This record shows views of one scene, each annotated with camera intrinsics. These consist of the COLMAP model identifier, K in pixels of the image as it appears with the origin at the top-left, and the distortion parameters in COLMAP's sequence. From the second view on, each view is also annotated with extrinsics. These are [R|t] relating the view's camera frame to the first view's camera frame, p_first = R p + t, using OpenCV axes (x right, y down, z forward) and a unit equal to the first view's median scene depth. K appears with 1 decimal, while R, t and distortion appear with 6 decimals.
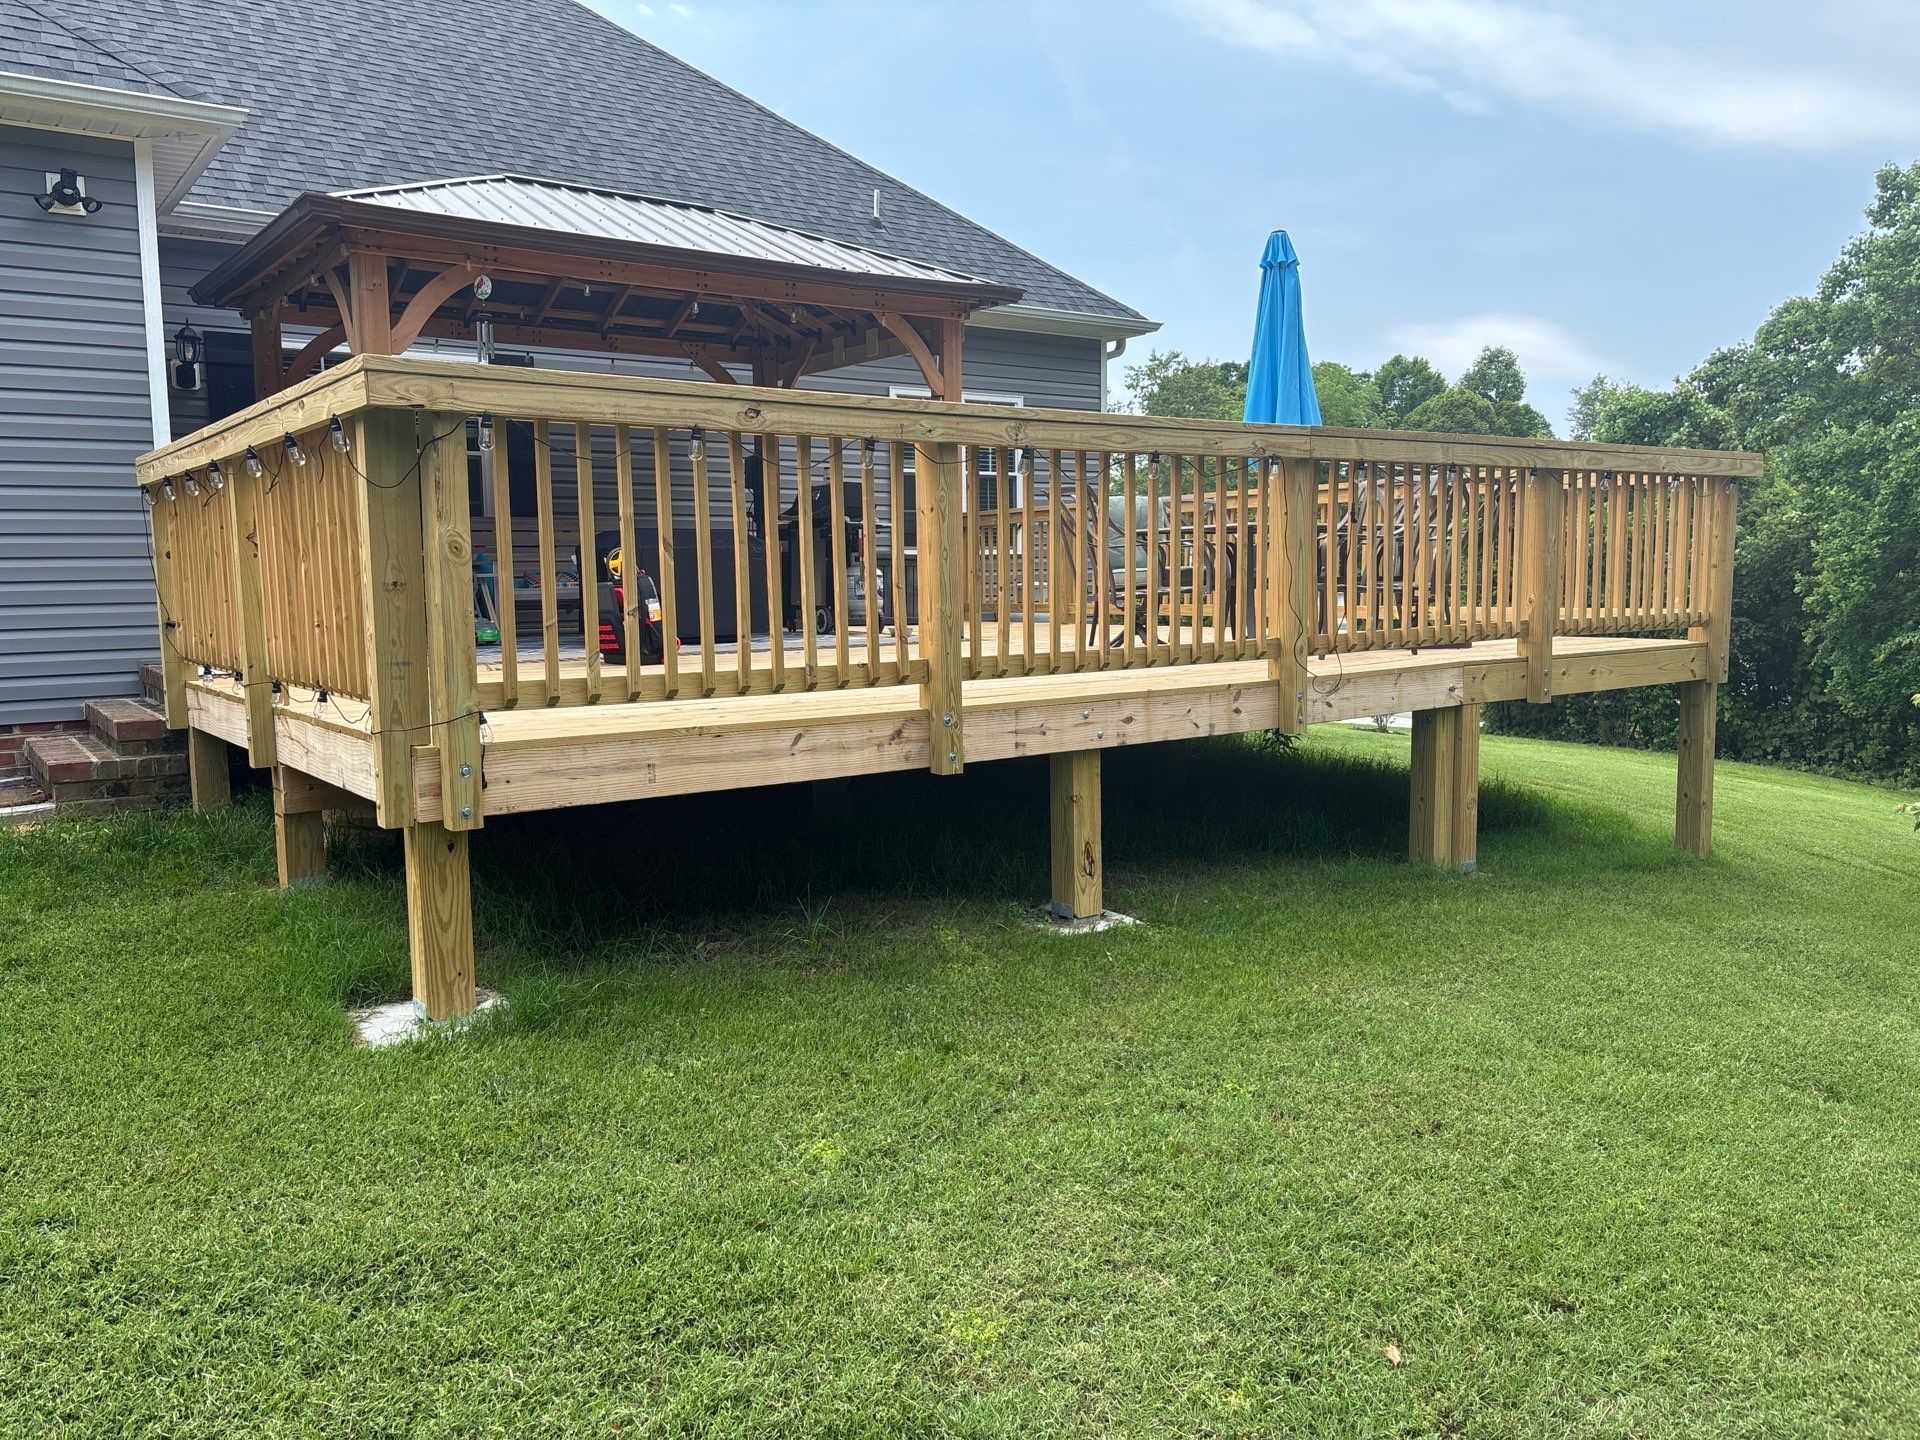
lens RADIAL K [[1451.8, 0, 960.0], [0, 1451.8, 720.0], [0, 0, 1]] dist [0.001559, 0.004582]
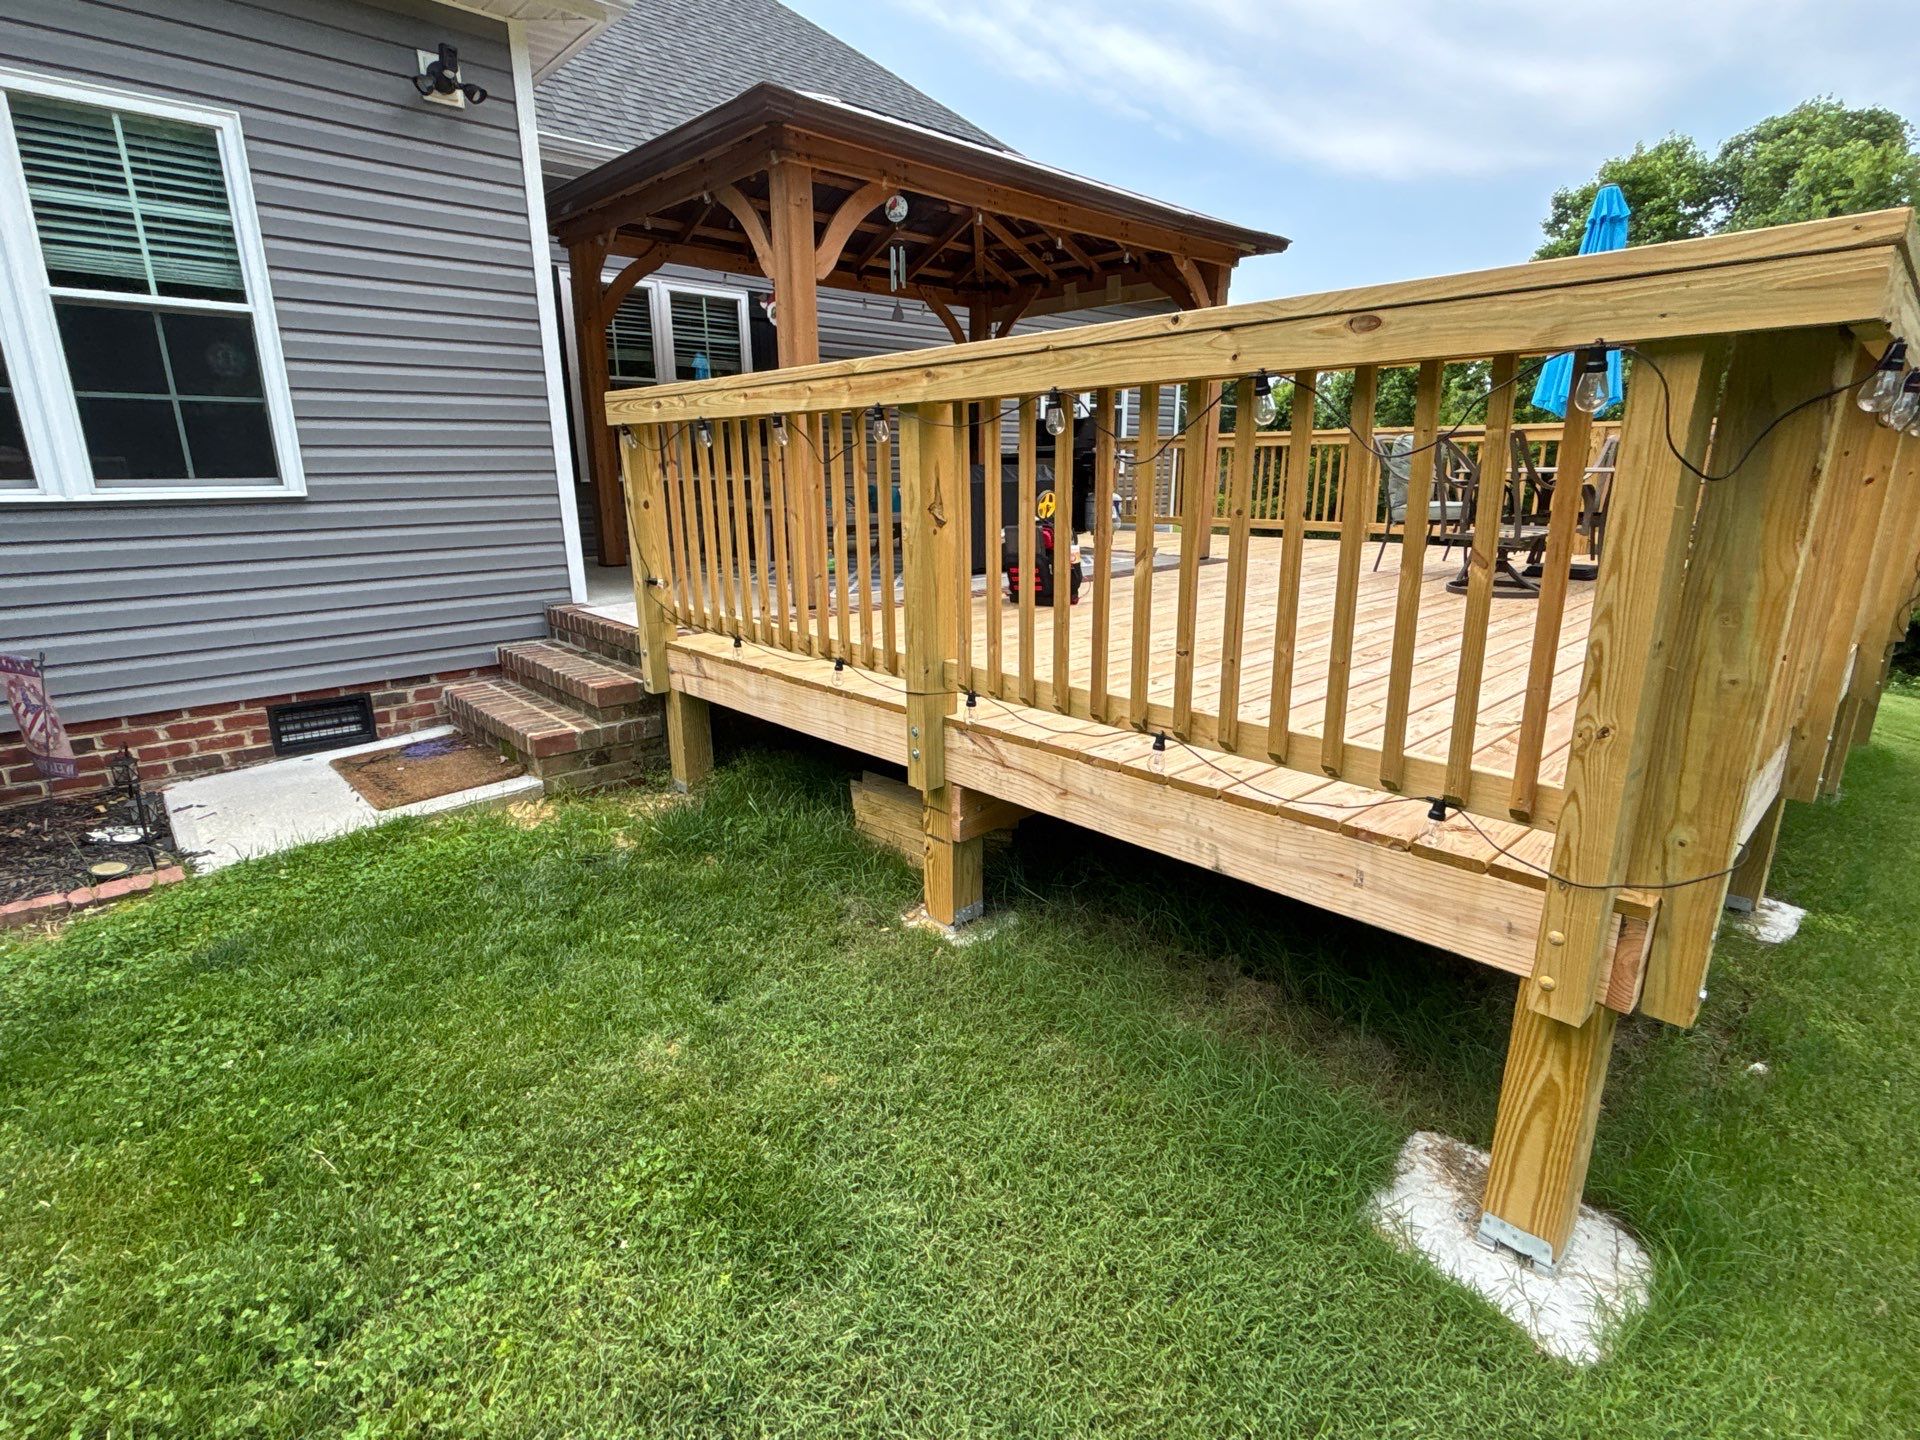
lens RADIAL K [[943.1, 0, 960.0], [0, 943.1, 720.0], [0, 0, 1]] dist [0.000836, -0.000239]
pose [[0.994296, -0.022623, 0.104231, -0.366474], [0.006085, 0.987687, 0.156325, -0.063346], [-0.106484, -0.154799, 0.982191, 0.337669]]
